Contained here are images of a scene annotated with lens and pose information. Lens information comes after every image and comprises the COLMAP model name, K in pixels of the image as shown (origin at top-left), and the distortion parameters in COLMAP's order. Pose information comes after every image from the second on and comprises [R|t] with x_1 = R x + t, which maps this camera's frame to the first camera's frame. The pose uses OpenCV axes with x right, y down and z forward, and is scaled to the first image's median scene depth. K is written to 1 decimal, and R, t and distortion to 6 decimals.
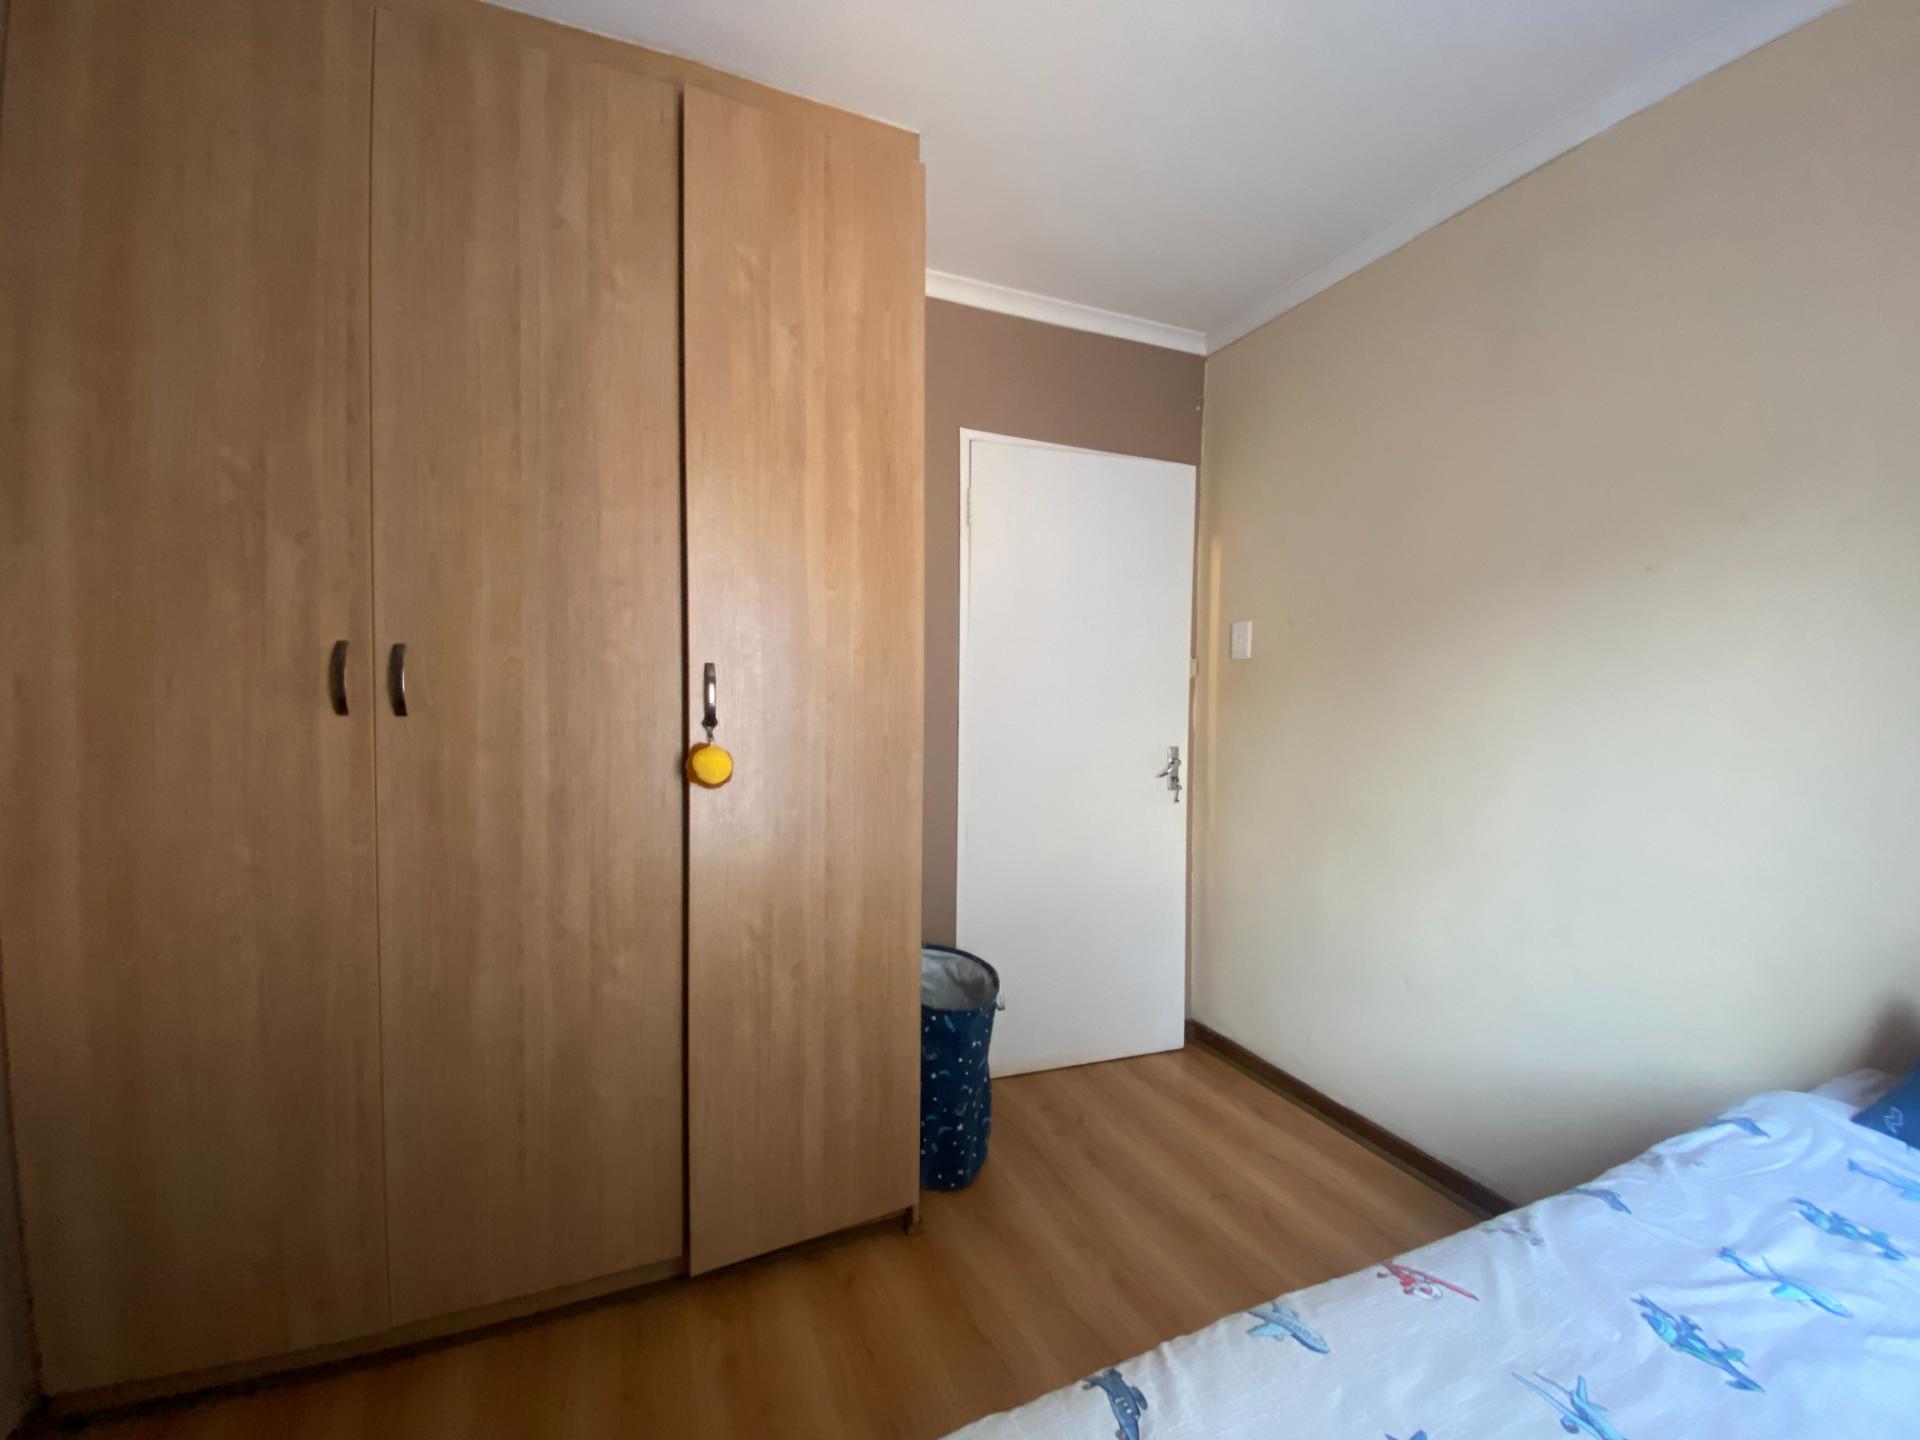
lens RADIAL K [[780.9, 0, 961.2], [0, 780.9, 706.3], [0, 0, 1]] dist [0.003835, -0.004477]
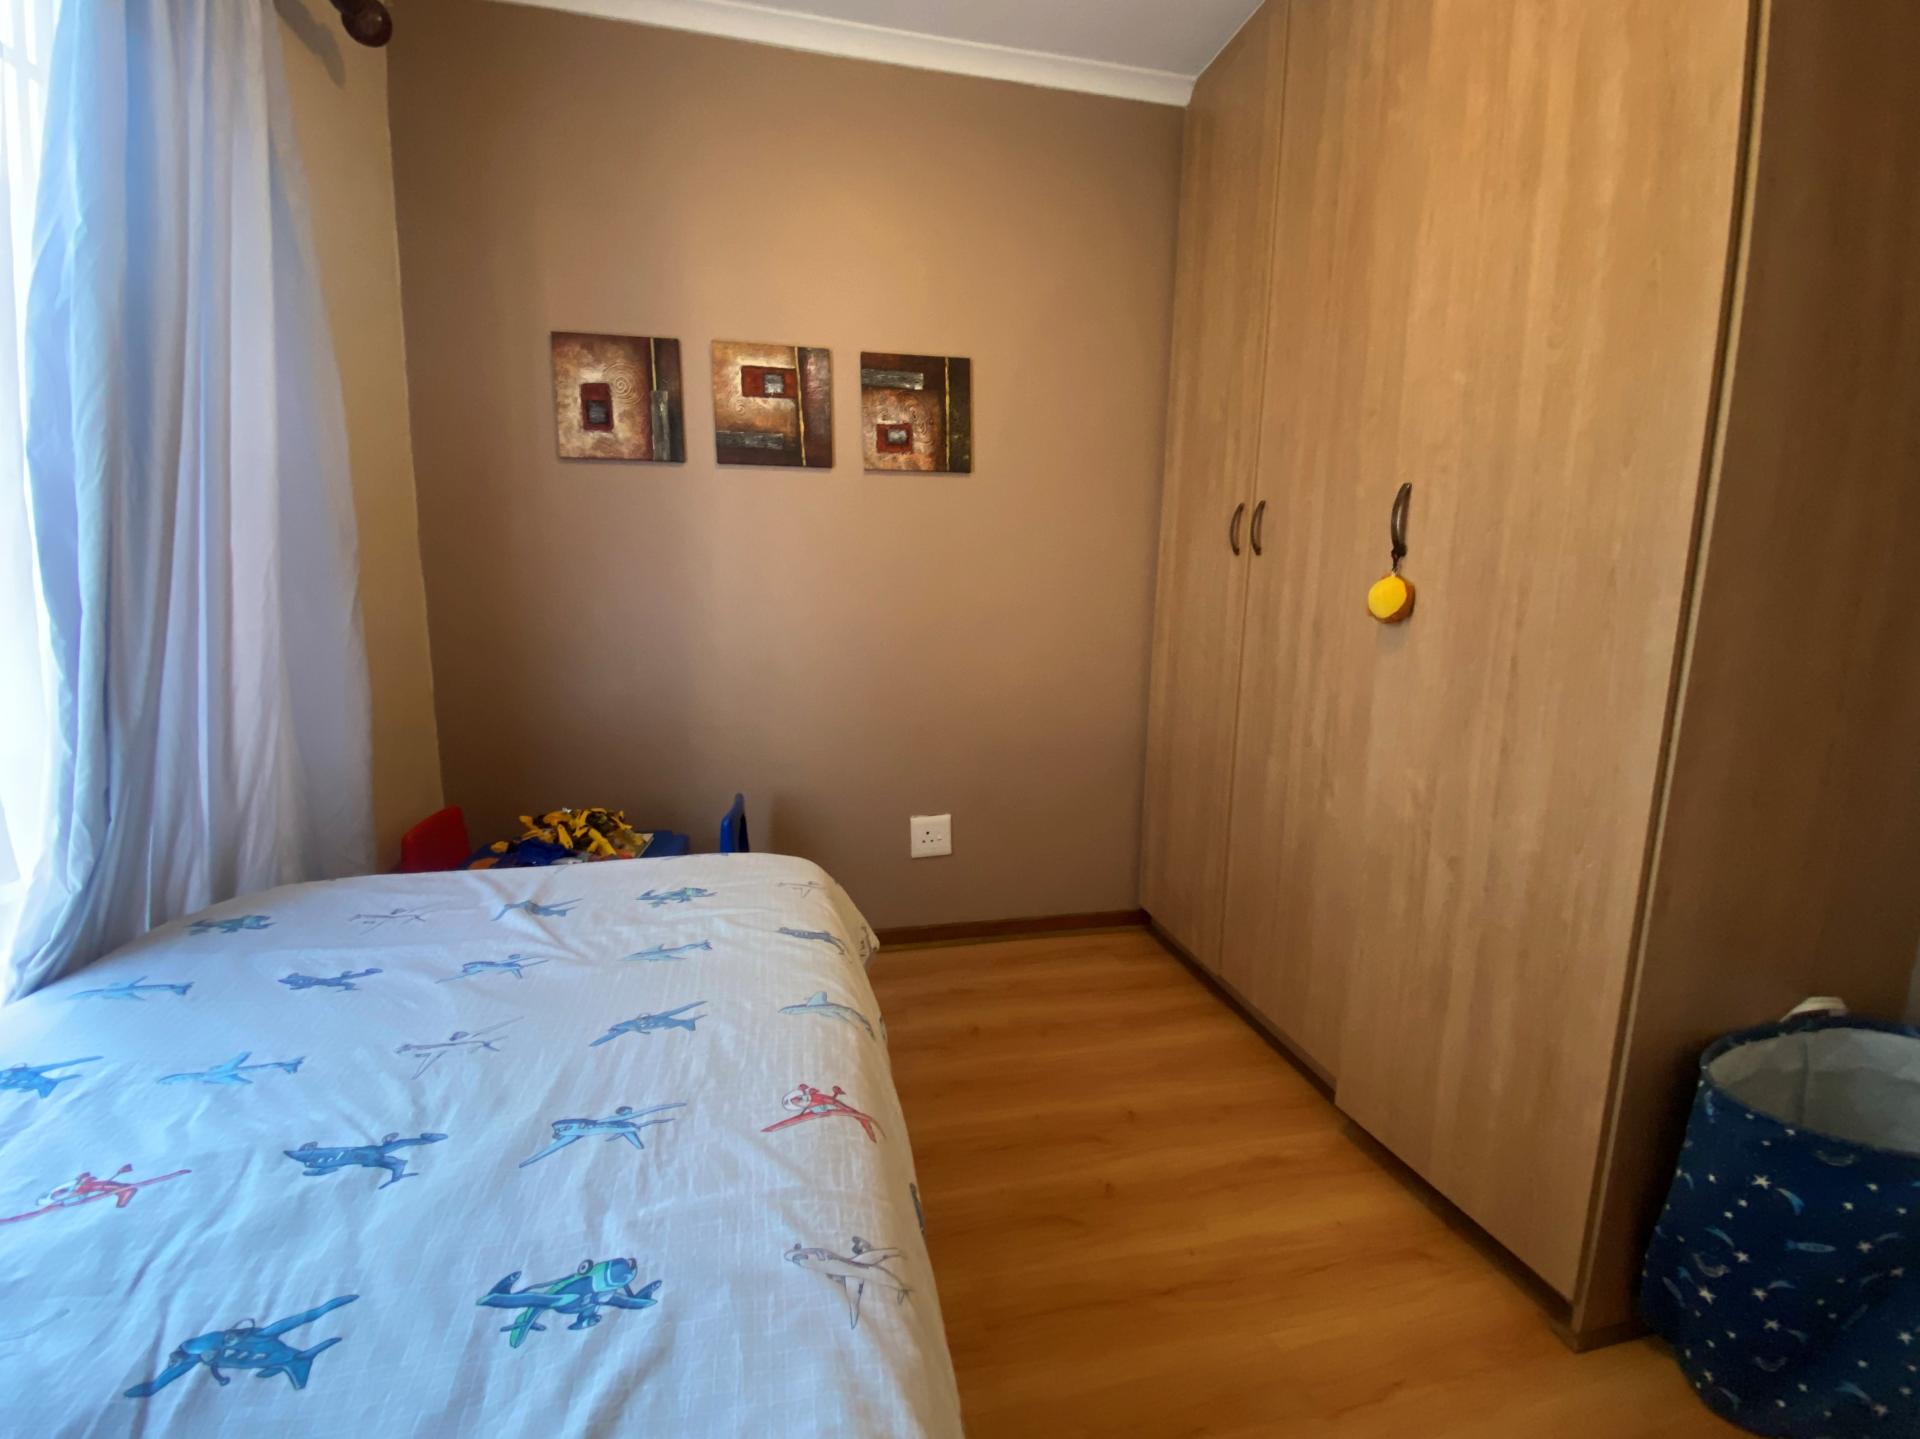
lens RADIAL K [[780.9, 0, 964.1], [0, 780.9, 725.2], [0, 0, 1]] dist [0.003835, -0.004477]
pose [[-0.156563, 0.154146, -0.975565, 1.417823], [-0.057032, 0.984687, 0.164740, 0.204416], [0.986020, 0.081431, -0.145374, 1.343010]]
